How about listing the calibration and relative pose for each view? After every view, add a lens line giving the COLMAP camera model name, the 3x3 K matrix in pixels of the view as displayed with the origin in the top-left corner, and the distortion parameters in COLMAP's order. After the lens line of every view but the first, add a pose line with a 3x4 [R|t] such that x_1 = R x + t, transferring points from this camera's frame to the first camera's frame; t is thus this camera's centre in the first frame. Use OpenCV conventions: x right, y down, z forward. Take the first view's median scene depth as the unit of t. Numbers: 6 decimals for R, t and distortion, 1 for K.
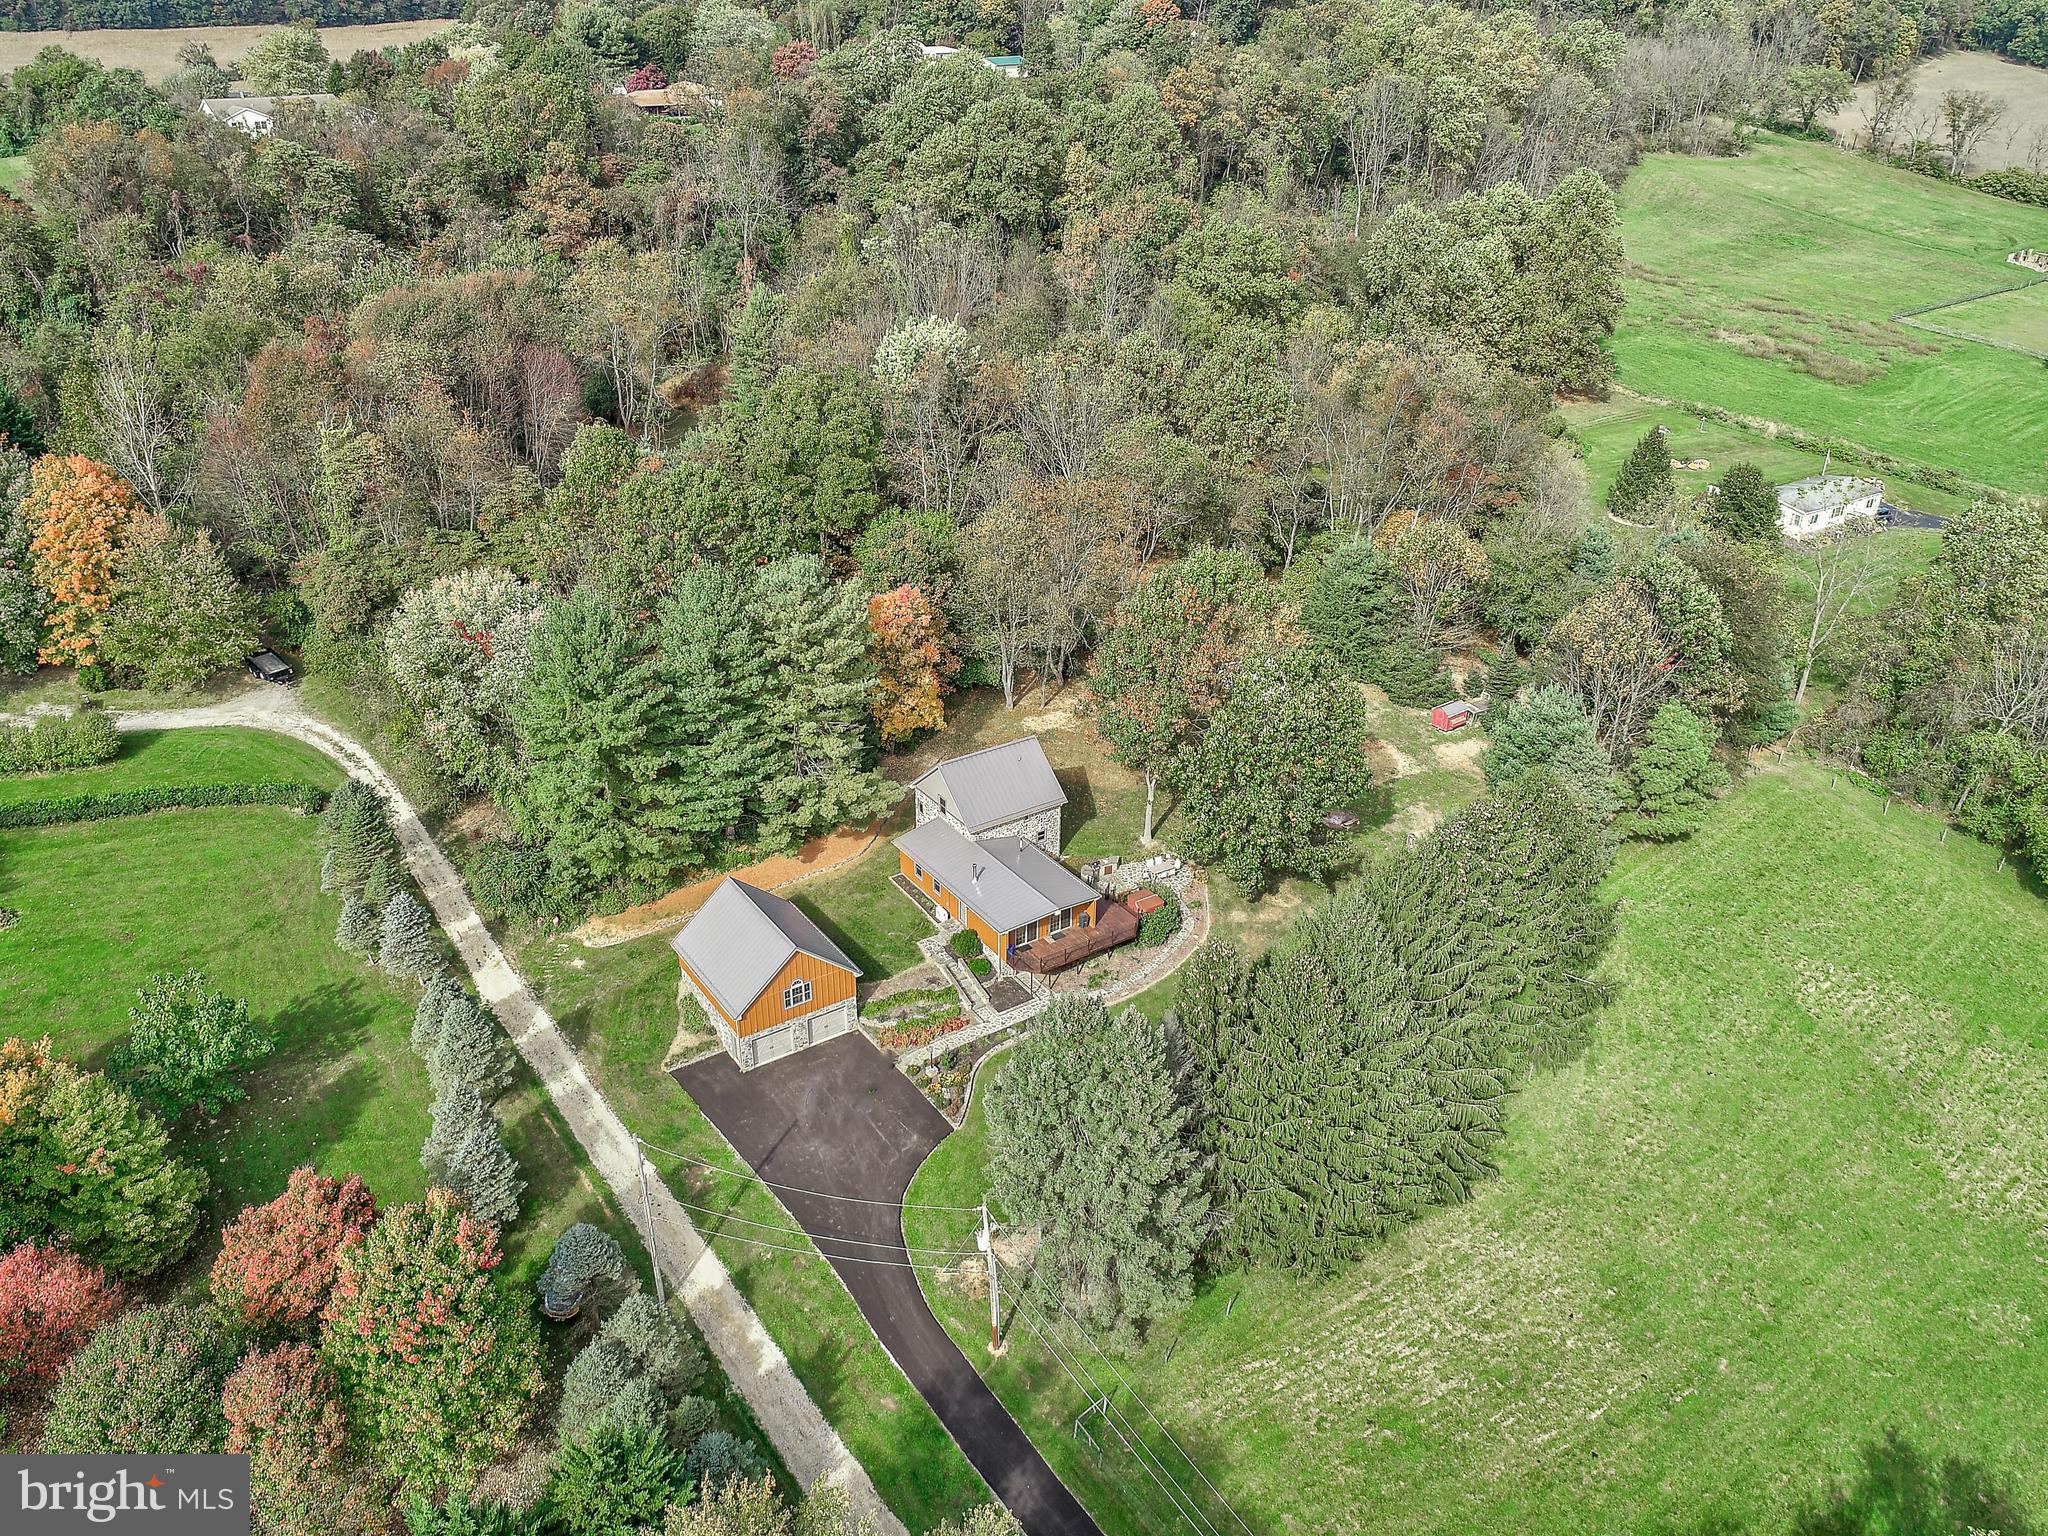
lens RADIAL K [[1570.0, 0, 1021.1], [0, 1570.0, 766.7], [0, 0, 1]] dist [-0.002459, -0.002759]
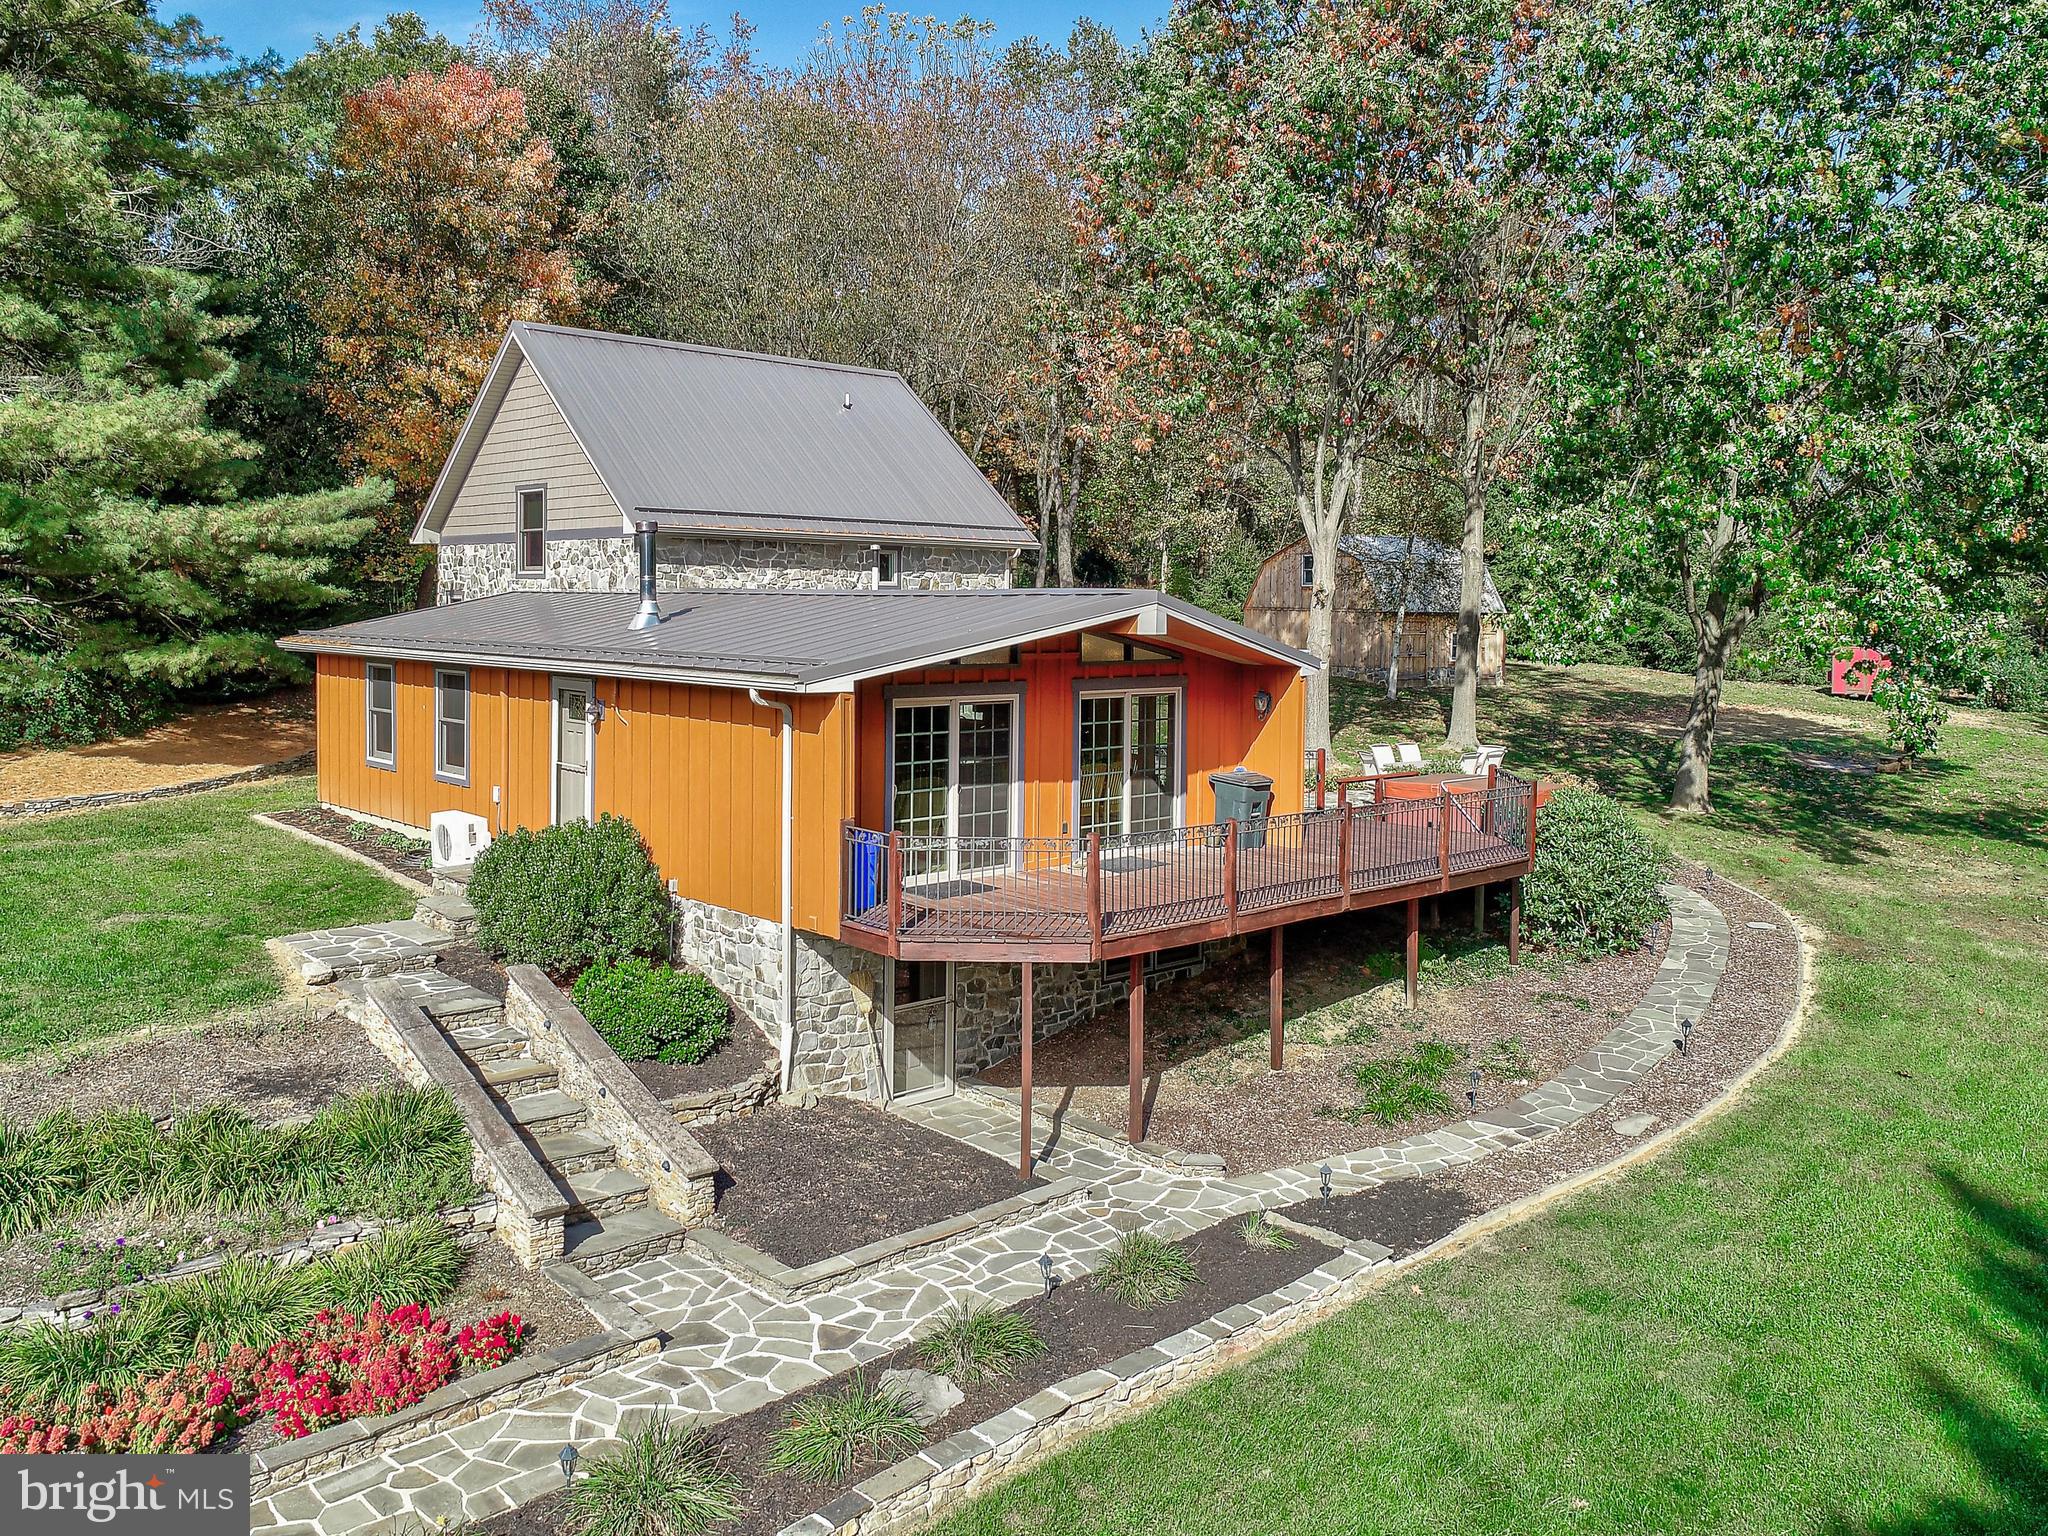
lens RADIAL K [[1570.0, 0, 1025.2], [0, 1570.0, 762.3], [0, 0, 1]] dist [-0.002459, -0.002759]
pose [[0.986674, -0.006058, 0.162598, -0.015854], [0.064843, 0.931166, -0.358784, 0.160844], [-0.149232, 0.364546, 0.919150, 0.849762]]
